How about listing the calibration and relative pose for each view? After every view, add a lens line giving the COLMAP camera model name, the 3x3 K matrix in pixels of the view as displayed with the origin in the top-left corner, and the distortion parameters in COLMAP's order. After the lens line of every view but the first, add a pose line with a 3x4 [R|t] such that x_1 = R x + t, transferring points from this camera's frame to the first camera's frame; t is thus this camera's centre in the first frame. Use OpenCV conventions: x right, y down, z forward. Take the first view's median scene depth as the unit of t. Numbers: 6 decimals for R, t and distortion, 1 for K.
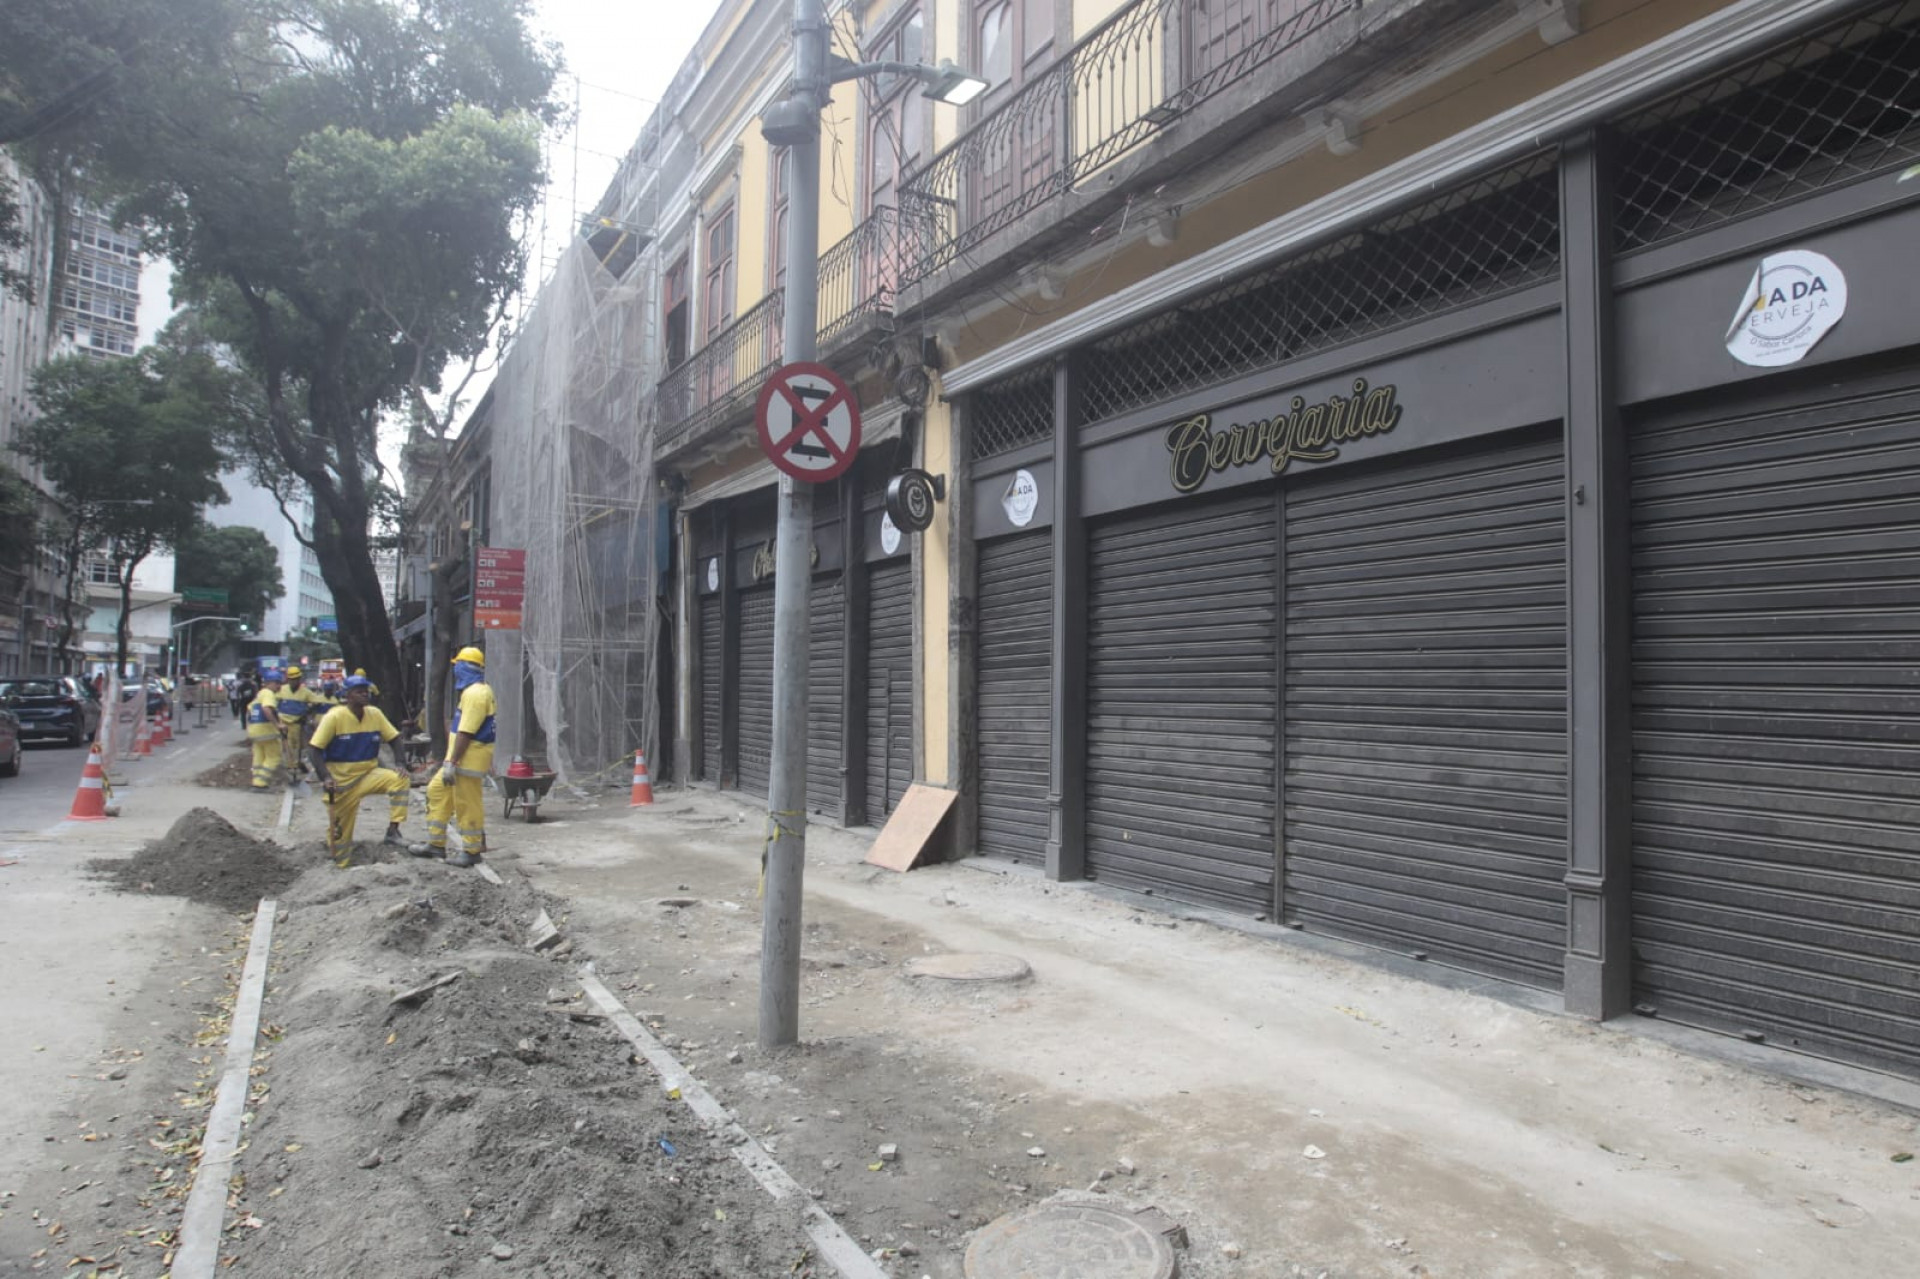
lens RADIAL K [[1140.8, 0, 960.0], [0, 1140.8, 639.5], [0, 0, 1]] dist [-0.042473, 0.002950]
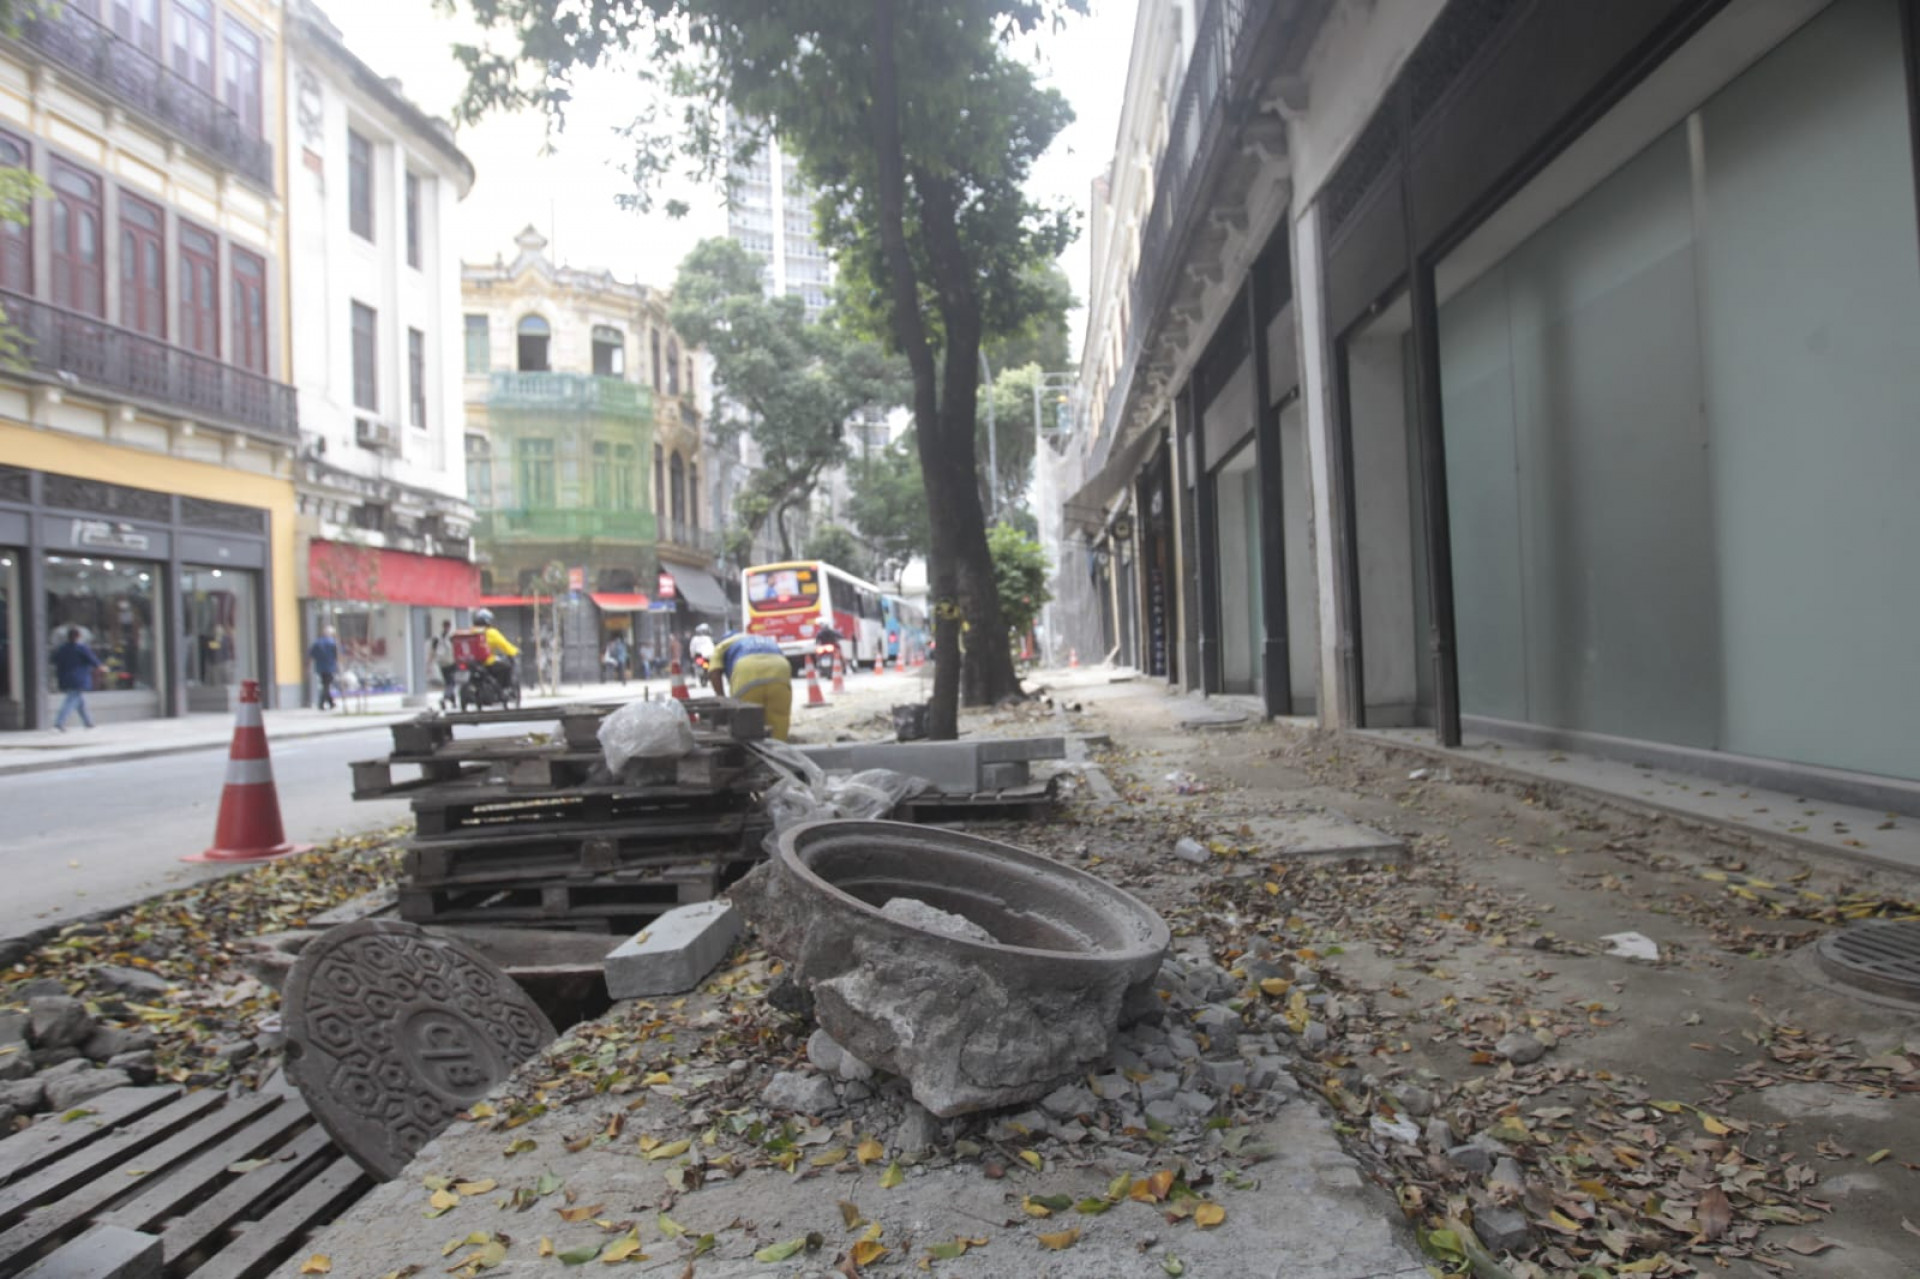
lens RADIAL K [[1140.8, 0, 960.0], [0, 1140.8, 639.5], [0, 0, 1]] dist [-0.042473, 0.002950]
pose [[0.829412, -0.050947, -0.556310, 0.204625], [0.074198, 0.997056, 0.019313, 0.002890], [0.553688, -0.057295, 0.830751, -0.280669]]
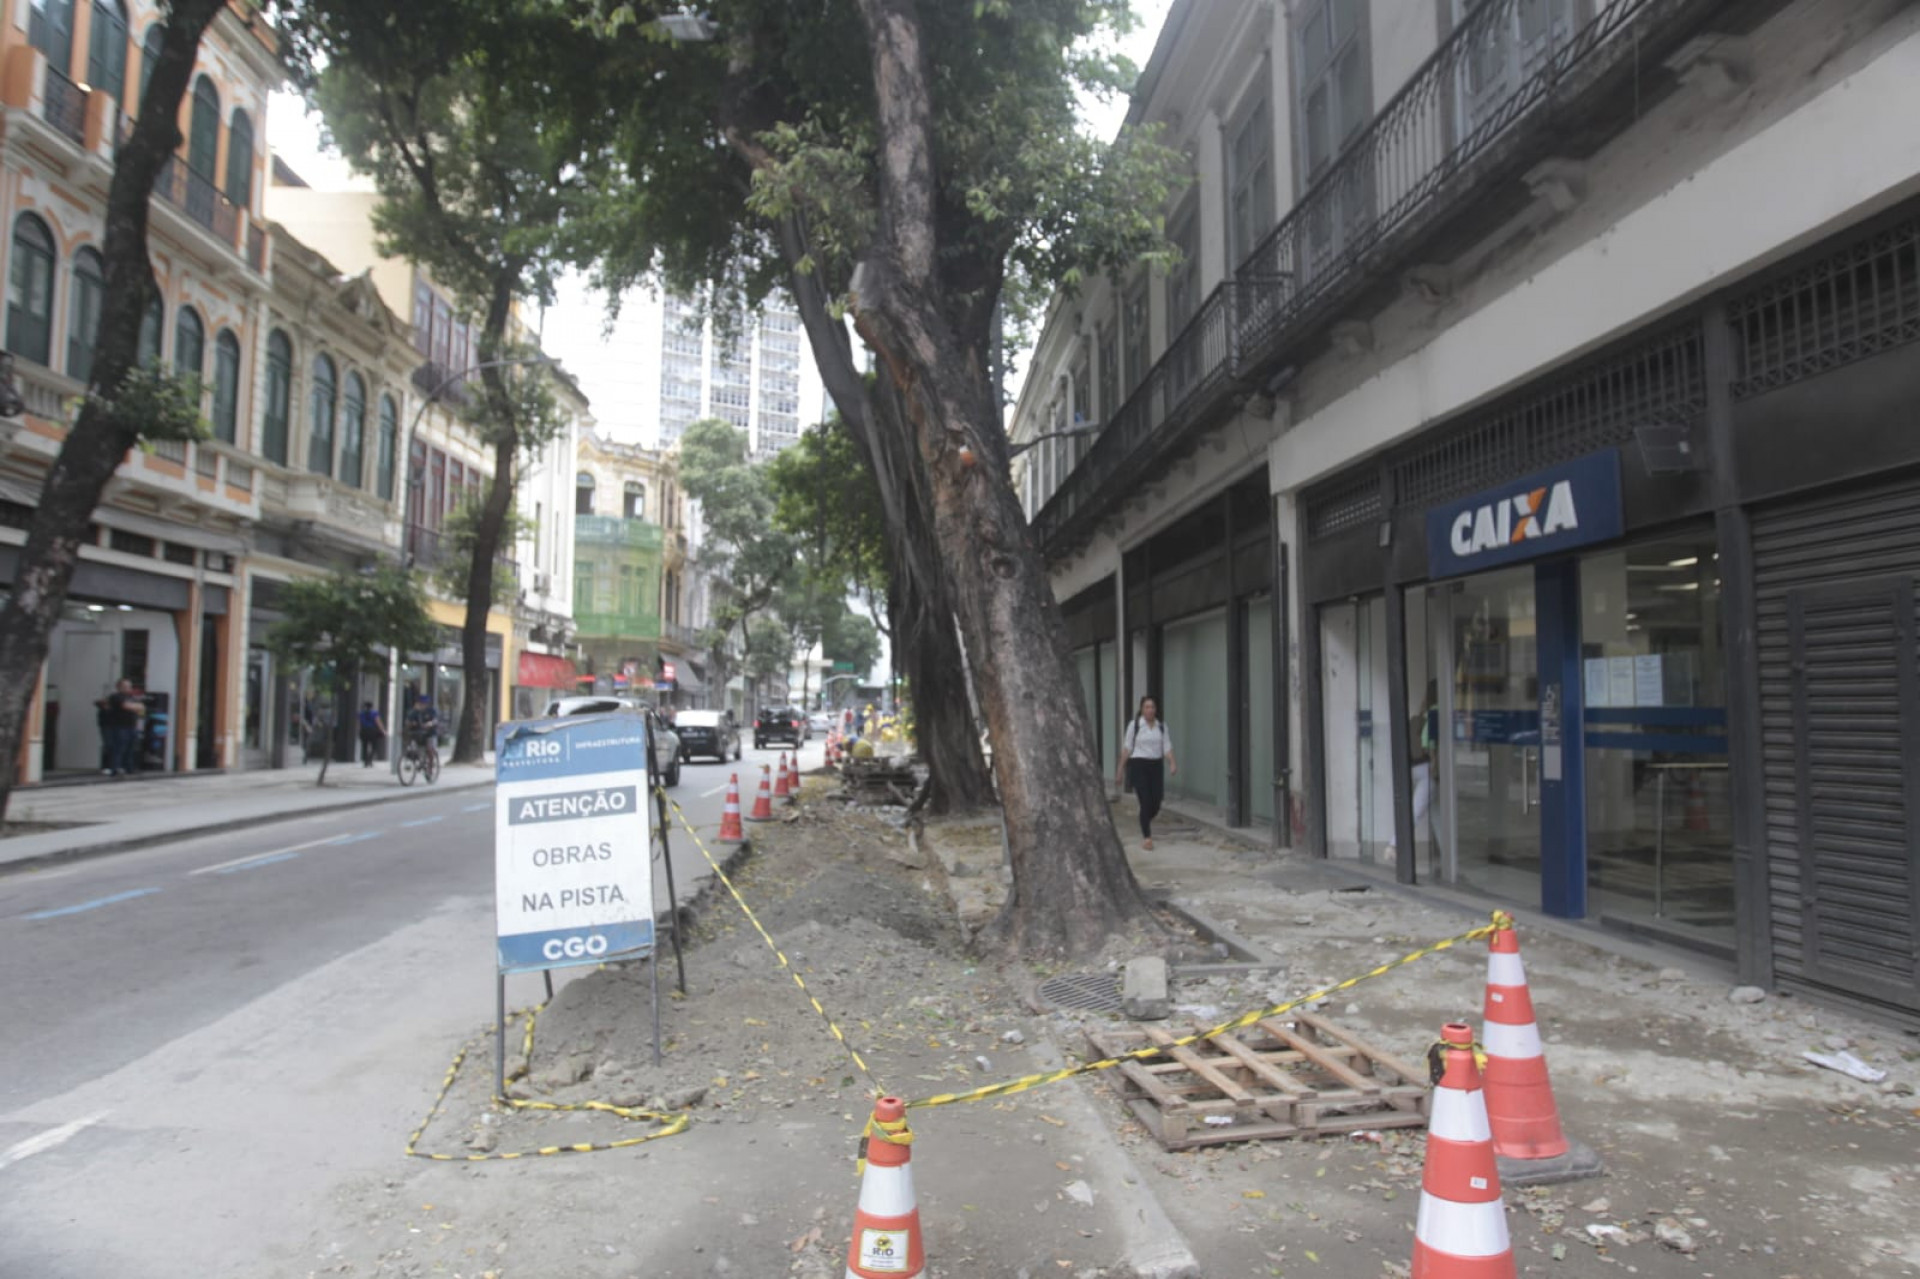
lens RADIAL K [[1140.8, 0, 960.0], [0, 1140.8, 639.5], [0, 0, 1]] dist [-0.042473, 0.002950]
pose [[0.888381, -0.036594, -0.457646, 0.414856], [0.023855, 0.999151, -0.033587, -0.032389], [0.458487, 0.018921, 0.888500, -0.712056]]
